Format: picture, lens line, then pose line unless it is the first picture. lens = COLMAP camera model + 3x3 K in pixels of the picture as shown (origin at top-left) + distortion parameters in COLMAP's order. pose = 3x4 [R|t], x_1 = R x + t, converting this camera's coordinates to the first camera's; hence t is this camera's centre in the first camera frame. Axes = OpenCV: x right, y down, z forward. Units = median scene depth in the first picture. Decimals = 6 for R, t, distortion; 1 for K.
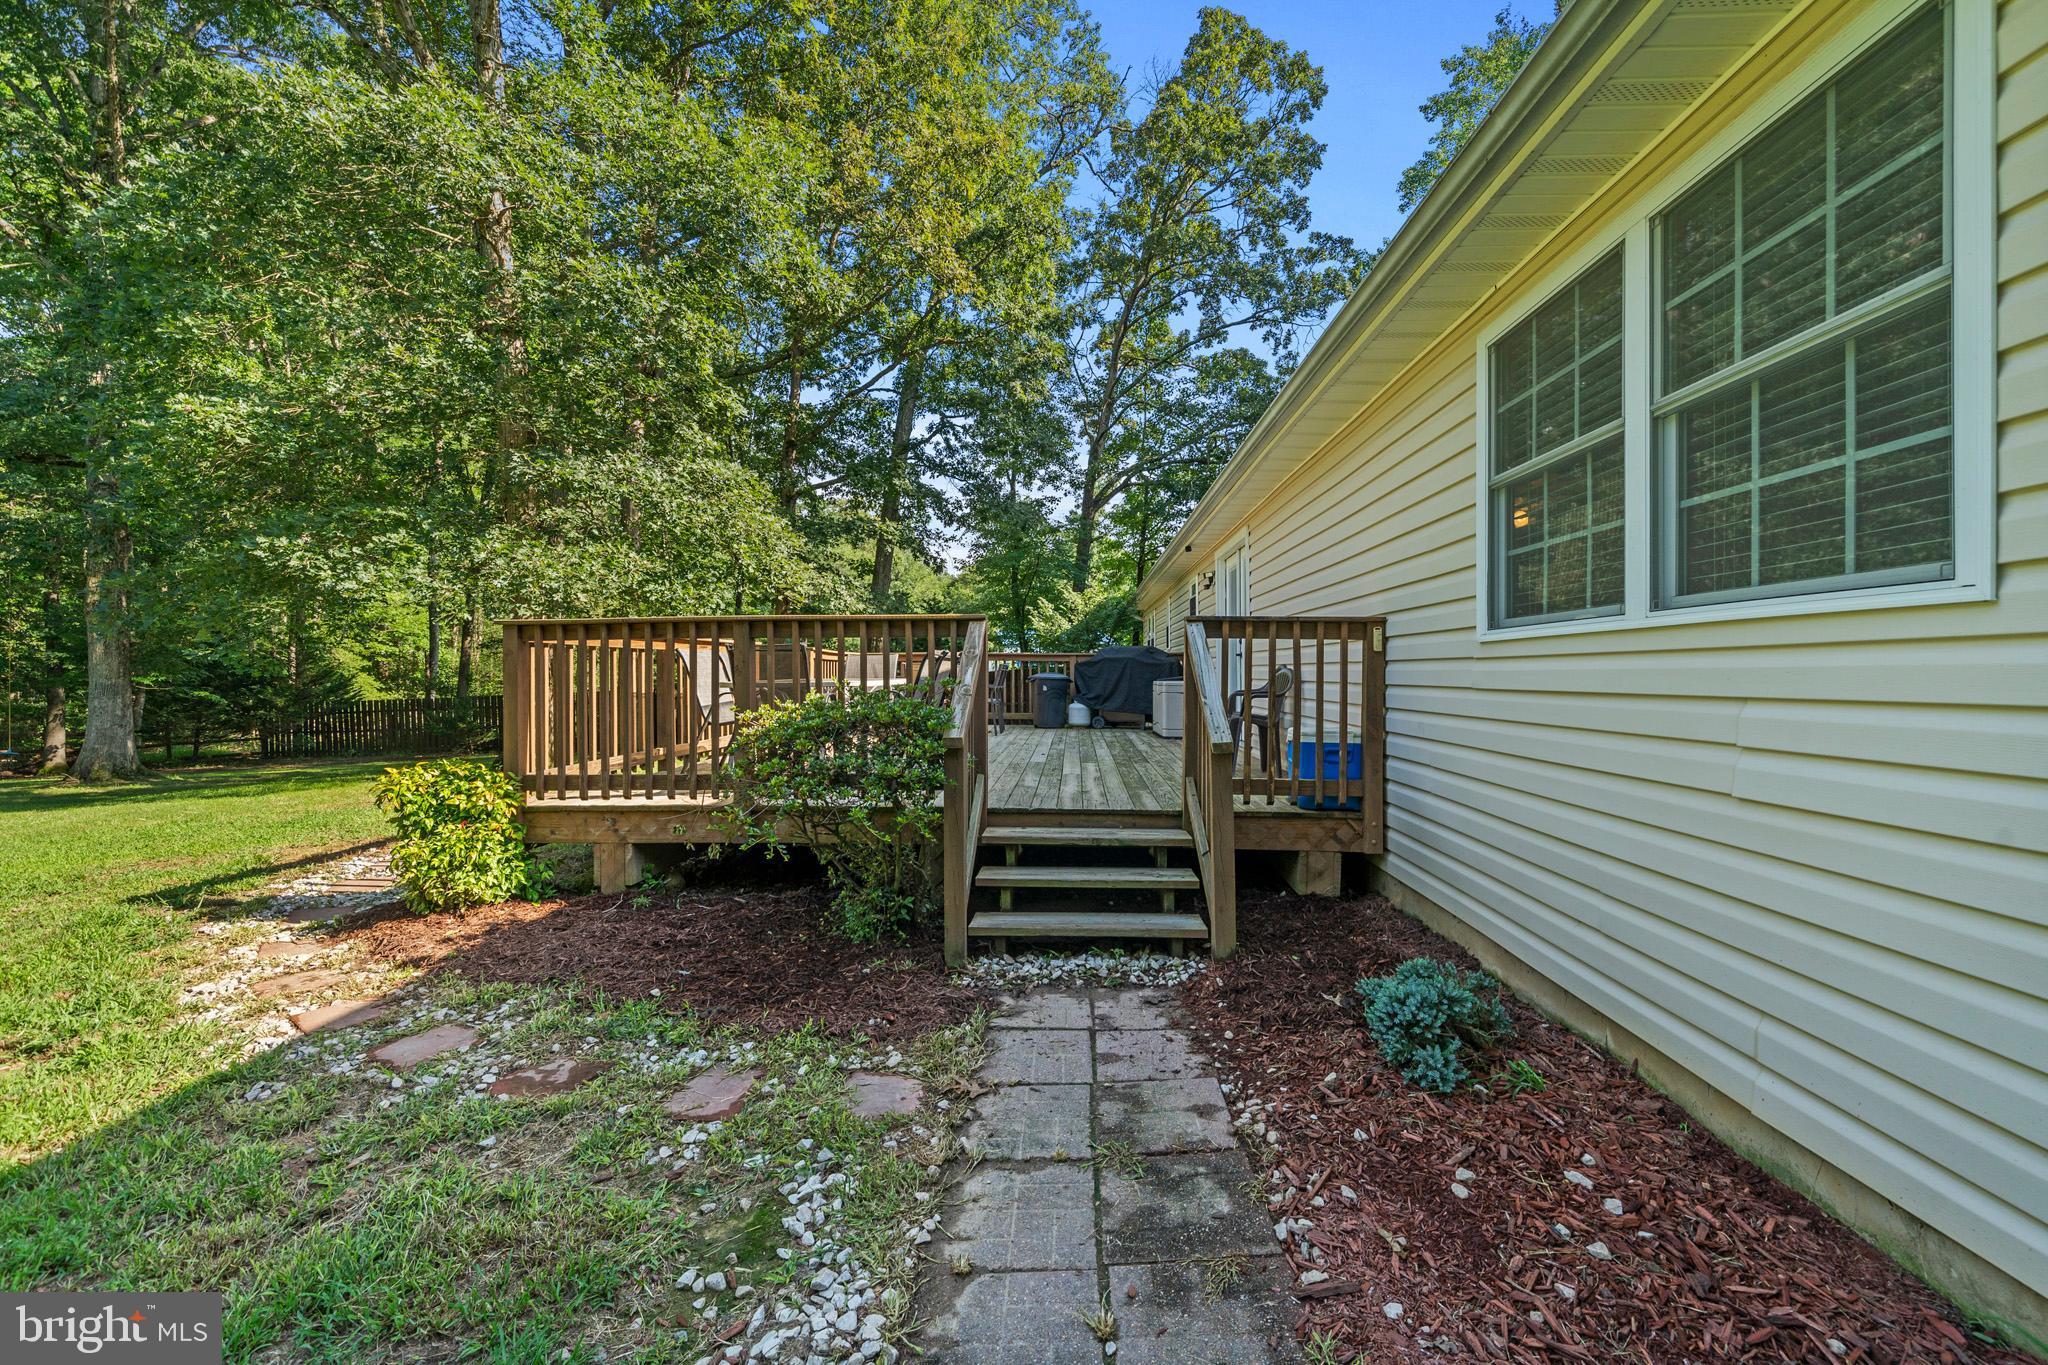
lens RADIAL K [[766.4, 0, 1026.1], [0, 766.4, 675.5], [0, 0, 1]] dist [-0.000308, -0.000023]
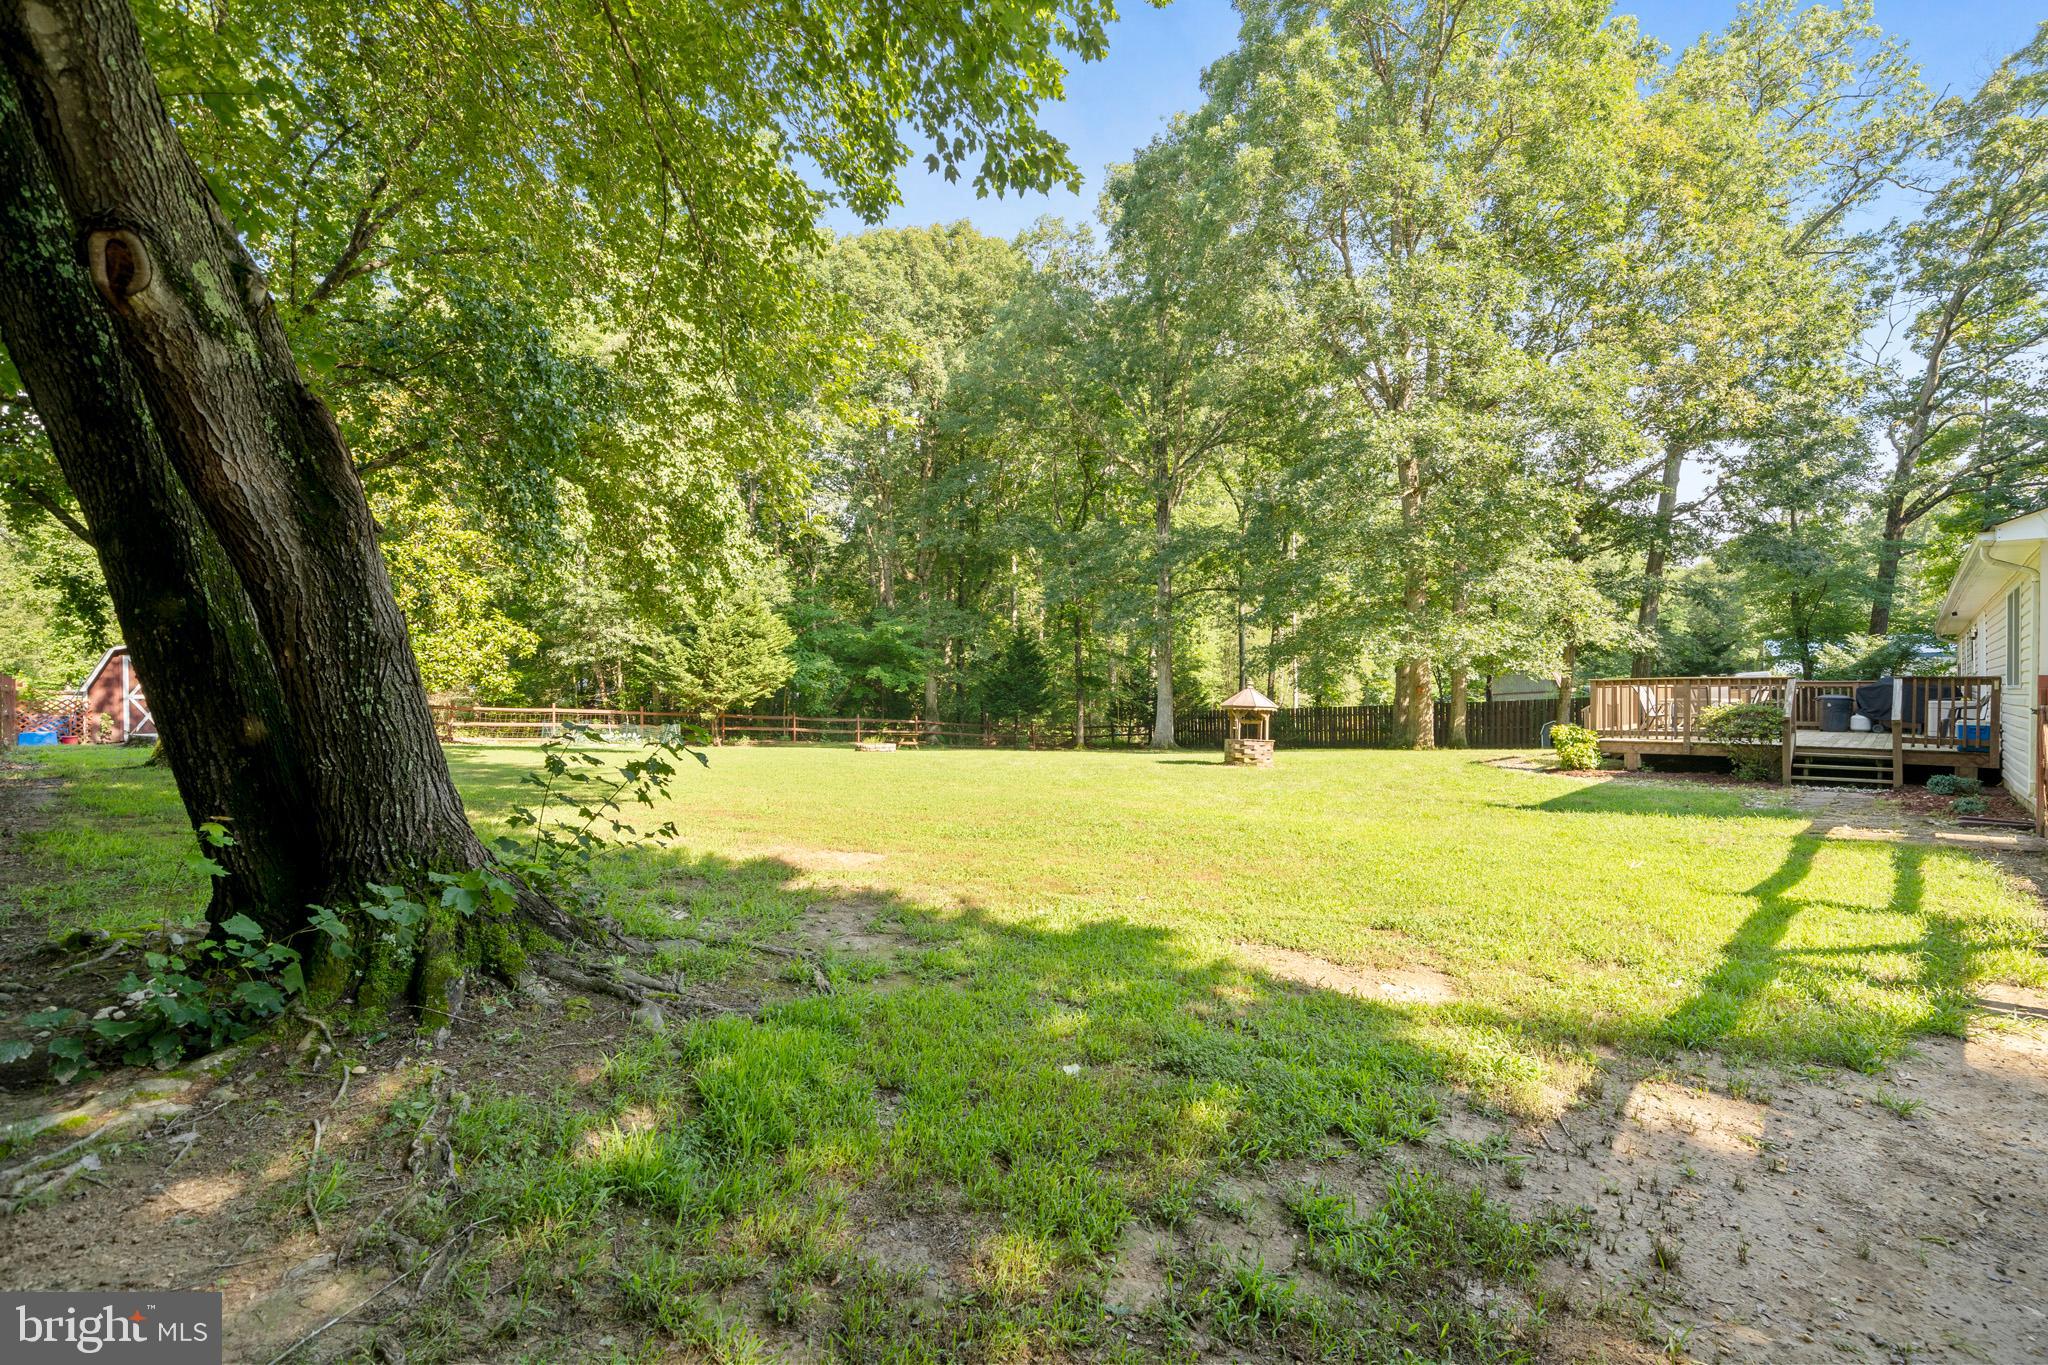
lens RADIAL K [[895.7, 0, 1026.0], [0, 895.7, 688.1], [0, 0, 1]] dist [-0.001637, -0.000196]
pose [[0.753411, -0.000436, -0.657550, -0.022759], [-0.001261, 0.999997, -0.002108, -0.025096], [0.657548, 0.002417, 0.753408, -3.123345]]
